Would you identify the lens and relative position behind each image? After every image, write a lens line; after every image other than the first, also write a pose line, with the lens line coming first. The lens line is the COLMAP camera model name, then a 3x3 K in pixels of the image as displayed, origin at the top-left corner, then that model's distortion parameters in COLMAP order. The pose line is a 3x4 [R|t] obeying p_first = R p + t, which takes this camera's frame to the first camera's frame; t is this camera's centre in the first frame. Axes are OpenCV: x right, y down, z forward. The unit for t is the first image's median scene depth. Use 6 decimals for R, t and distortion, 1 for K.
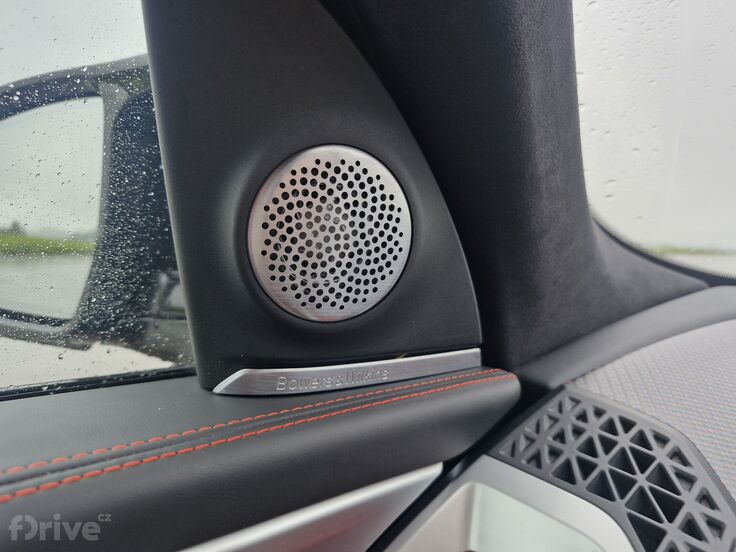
lens RADIAL K [[761.2, 0, 367.1], [0, 761.2, 277.5], [0, 0, 1]] dist [0.136827, -0.352960]
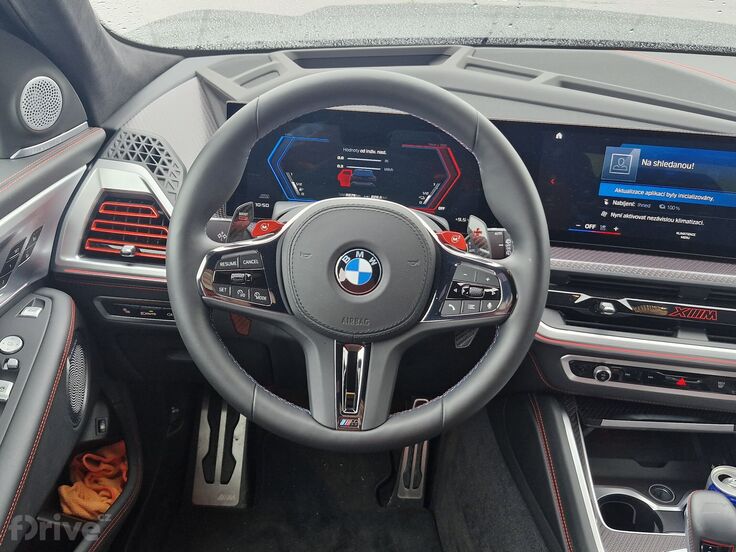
lens RADIAL K [[761.2, 0, 367.1], [0, 761.2, 277.5], [0, 0, 1]] dist [0.136827, -0.352960]
pose [[0.846711, -0.306604, 0.434827, -0.416111], [0.125435, 0.909258, 0.396882, -0.412744], [-0.517056, -0.281501, 0.808338, -2.124057]]
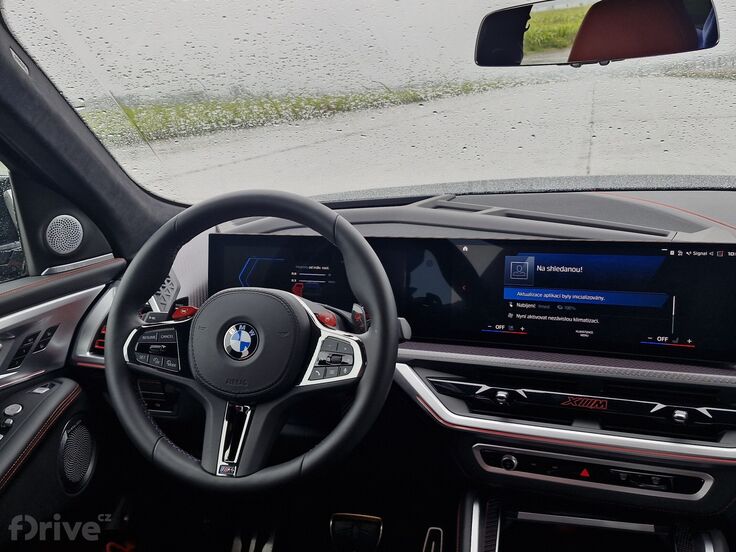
lens RADIAL K [[761.2, 0, 367.1], [0, 761.2, 277.5], [0, 0, 1]] dist [0.136827, -0.352960]
pose [[0.940016, -0.208799, 0.269764, 0.300821], [0.185109, 0.976457, 0.110754, 0.025480], [-0.286538, -0.054175, 0.956536, -3.114589]]
